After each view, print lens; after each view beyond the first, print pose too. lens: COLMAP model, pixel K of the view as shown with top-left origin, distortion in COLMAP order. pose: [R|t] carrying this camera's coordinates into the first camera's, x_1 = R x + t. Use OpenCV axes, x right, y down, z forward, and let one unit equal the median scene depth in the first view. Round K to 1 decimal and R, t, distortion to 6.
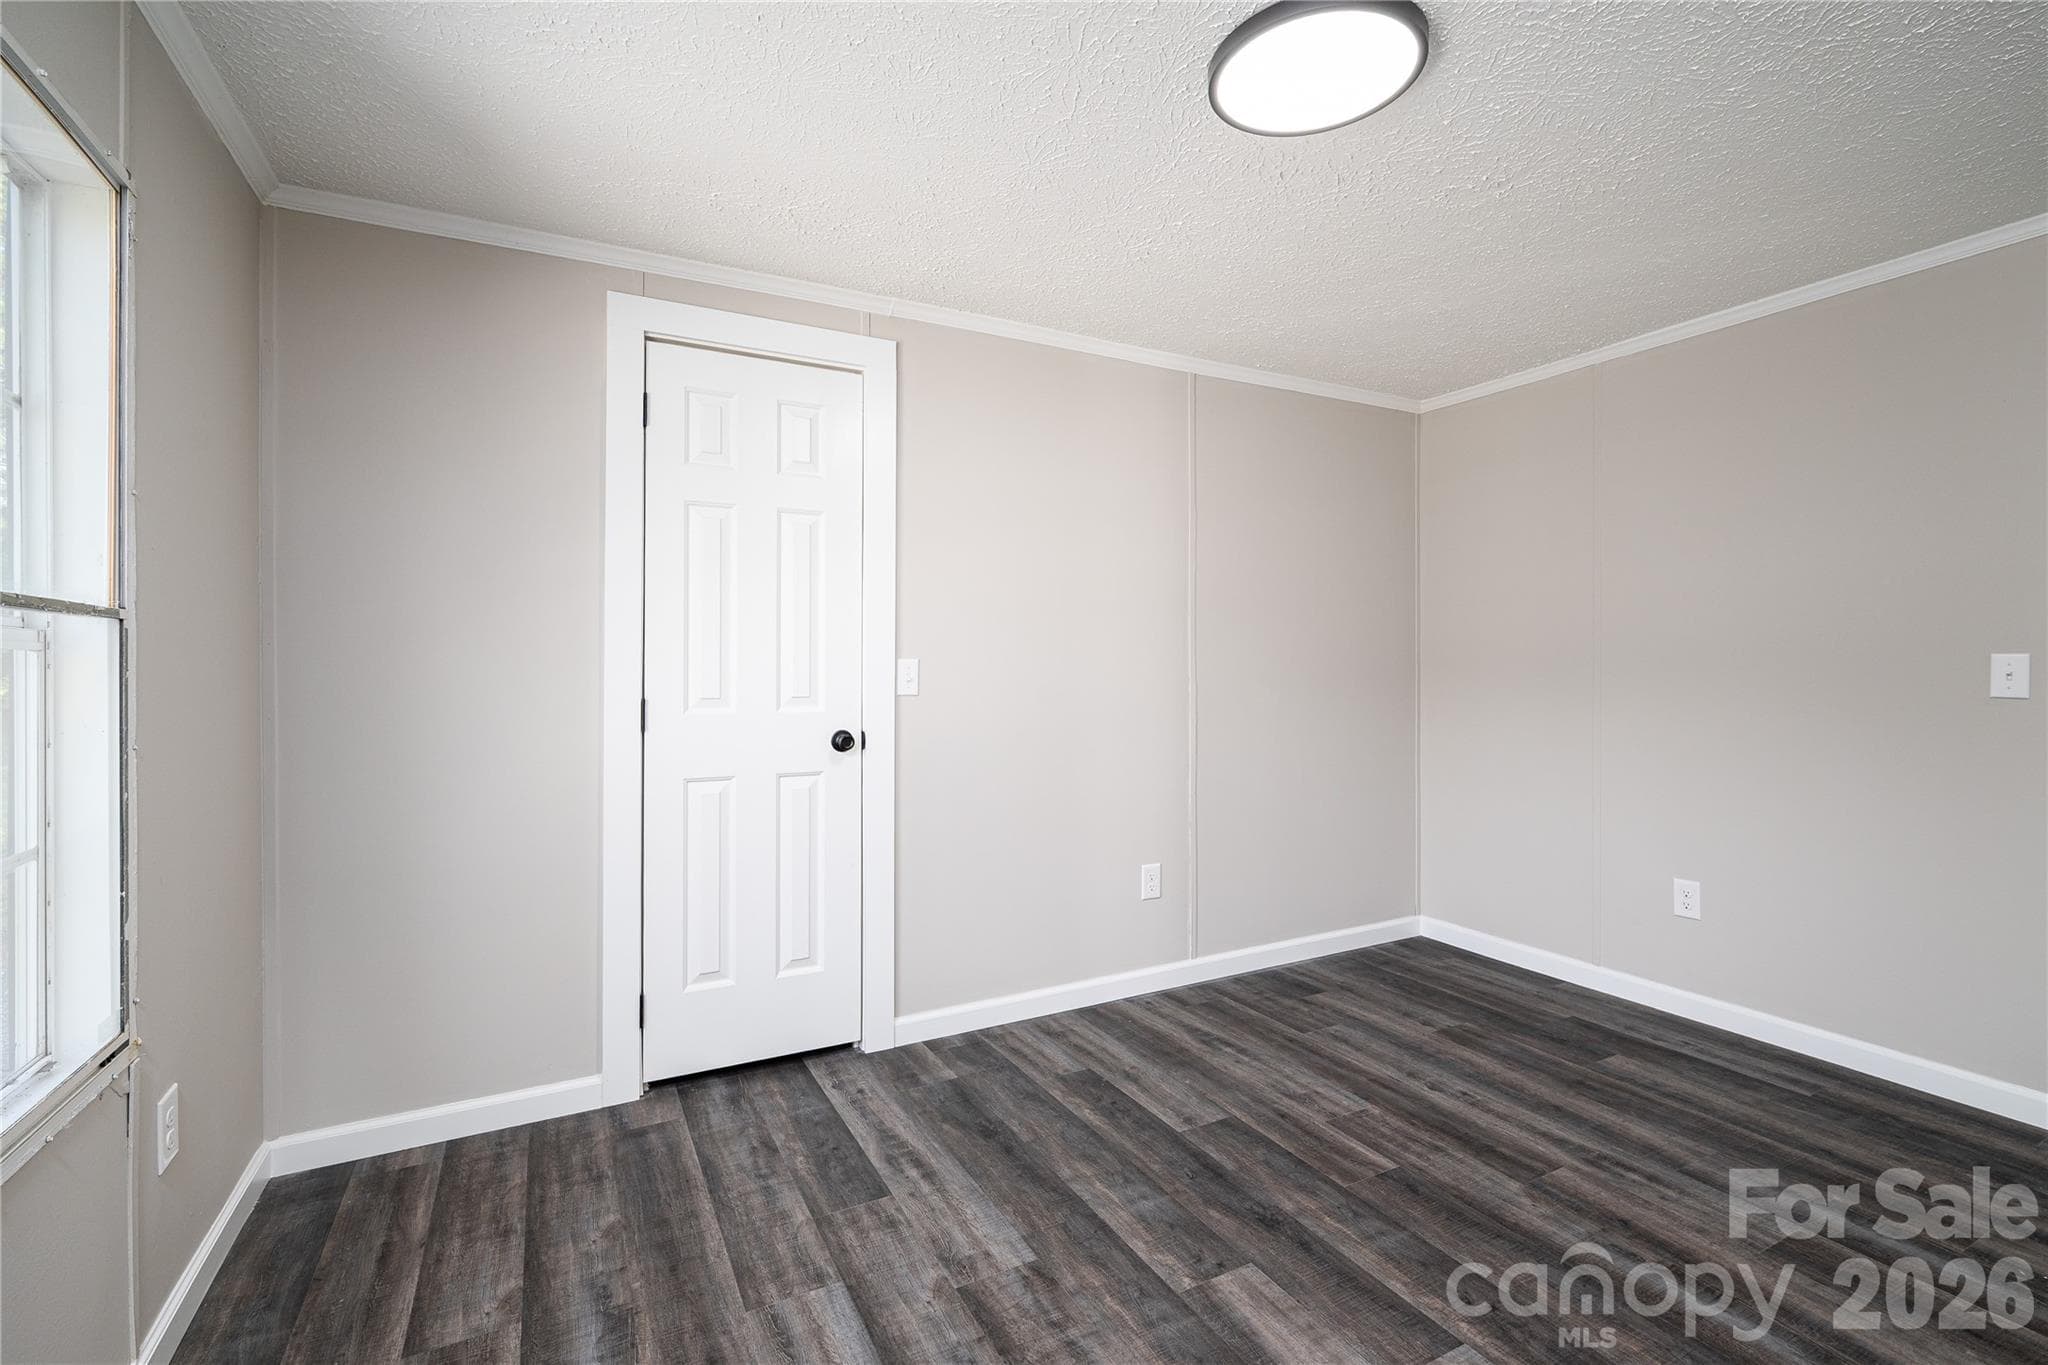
lens RADIAL K [[898.7, 0, 1032.9], [0, 898.7, 663.5], [0, 0, 1]] dist [-0.000779, -0.000224]
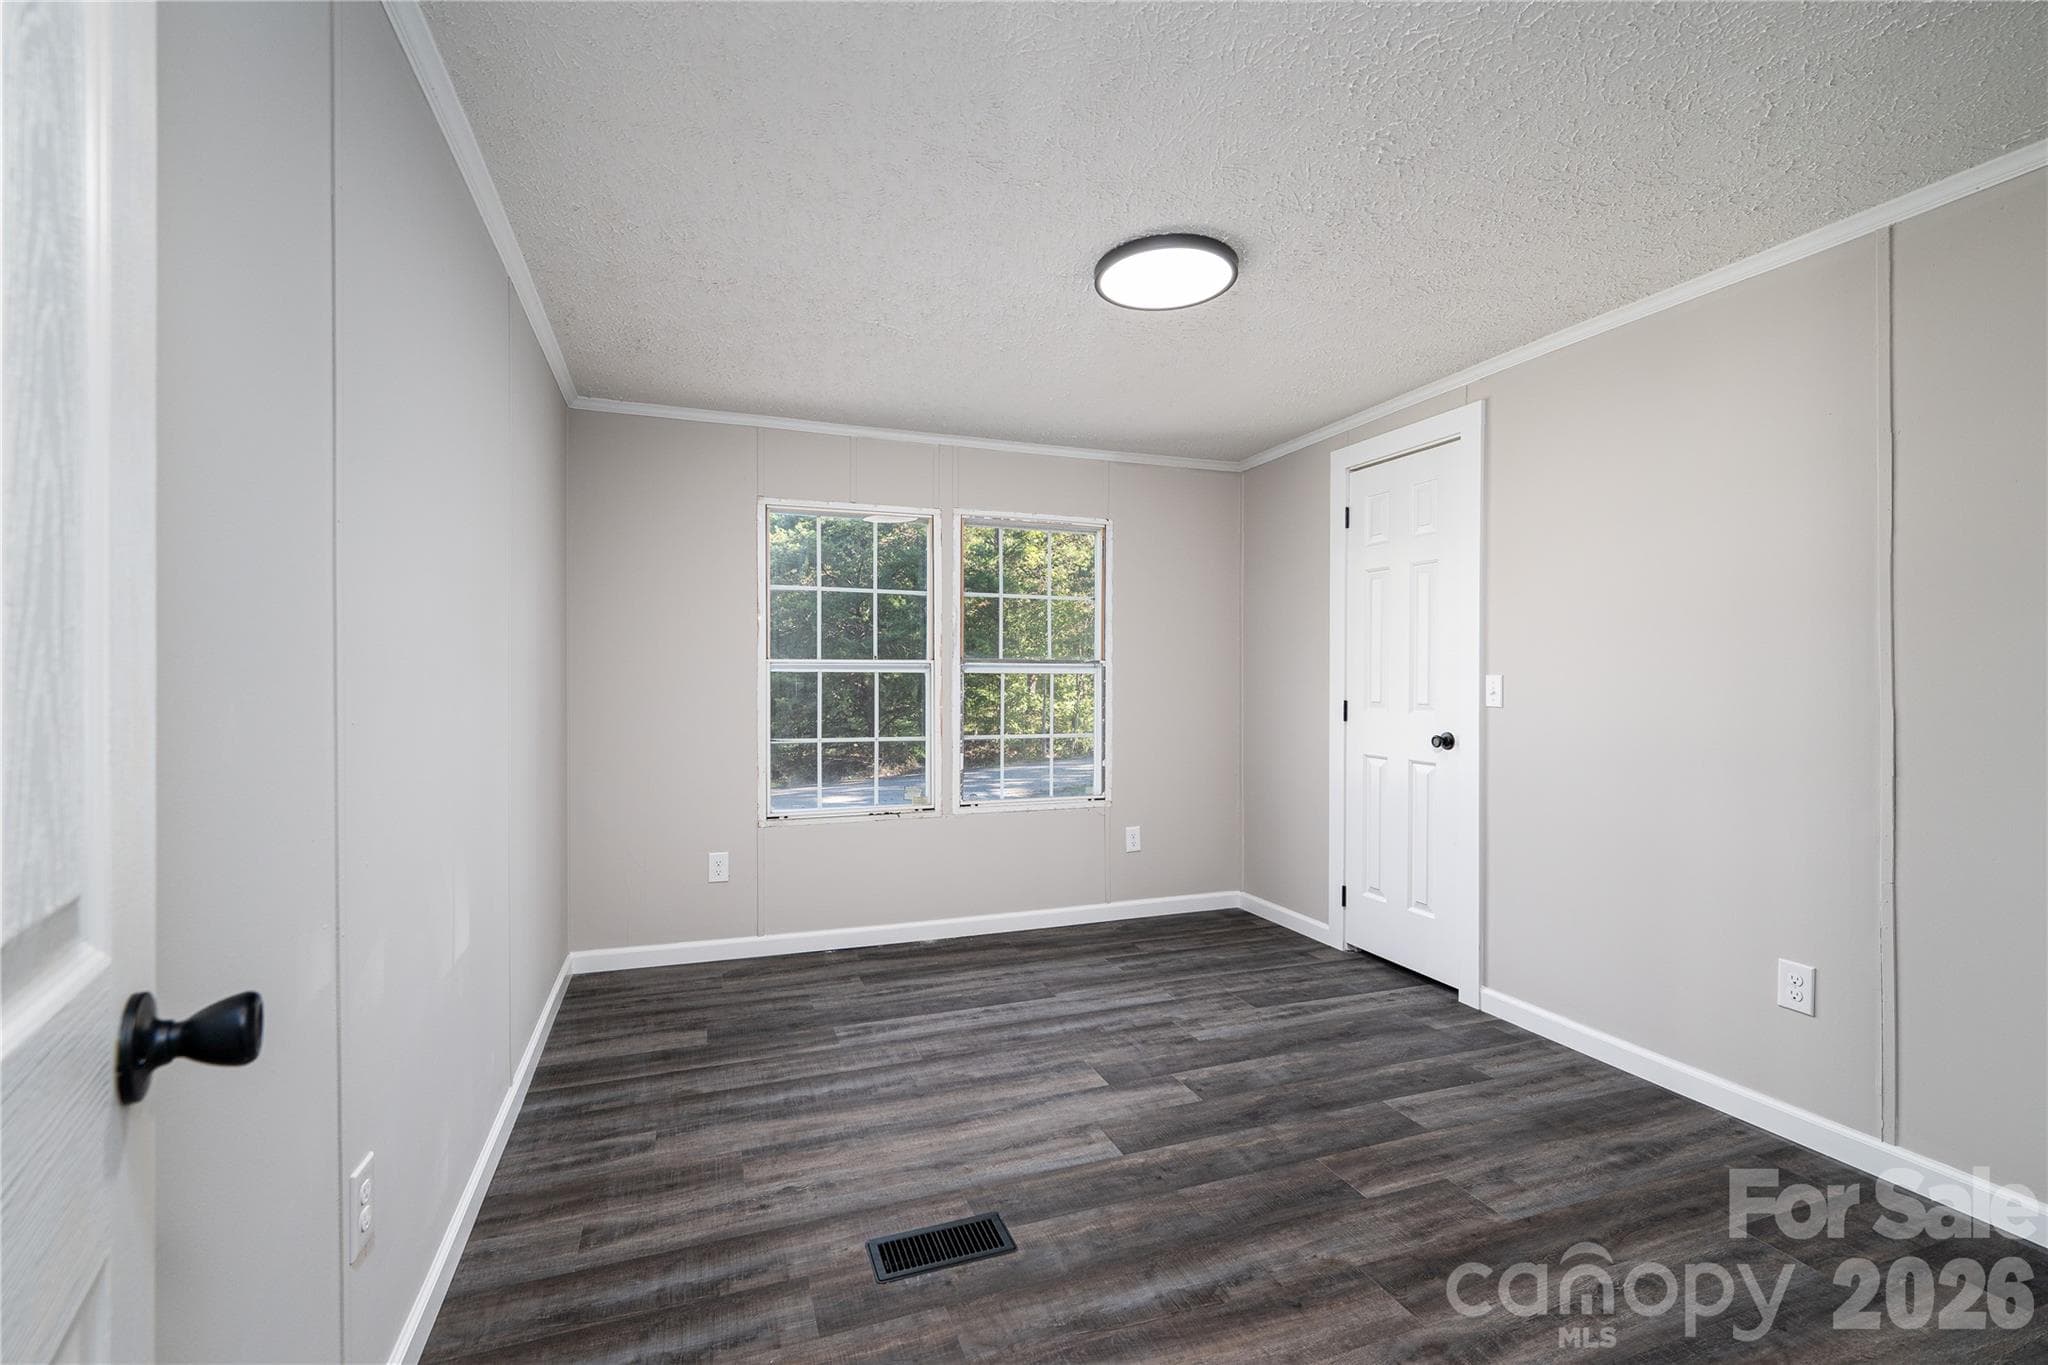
lens RADIAL K [[898.7, 0, 1030.7], [0, 898.7, 673.1], [0, 0, 1]] dist [-0.000779, -0.000224]
pose [[-0.126041, 0.000759, -0.992025, 1.252650], [0.004228, 0.999991, 0.000228, -0.011869], [0.992016, -0.004165, -0.126043, 0.671311]]
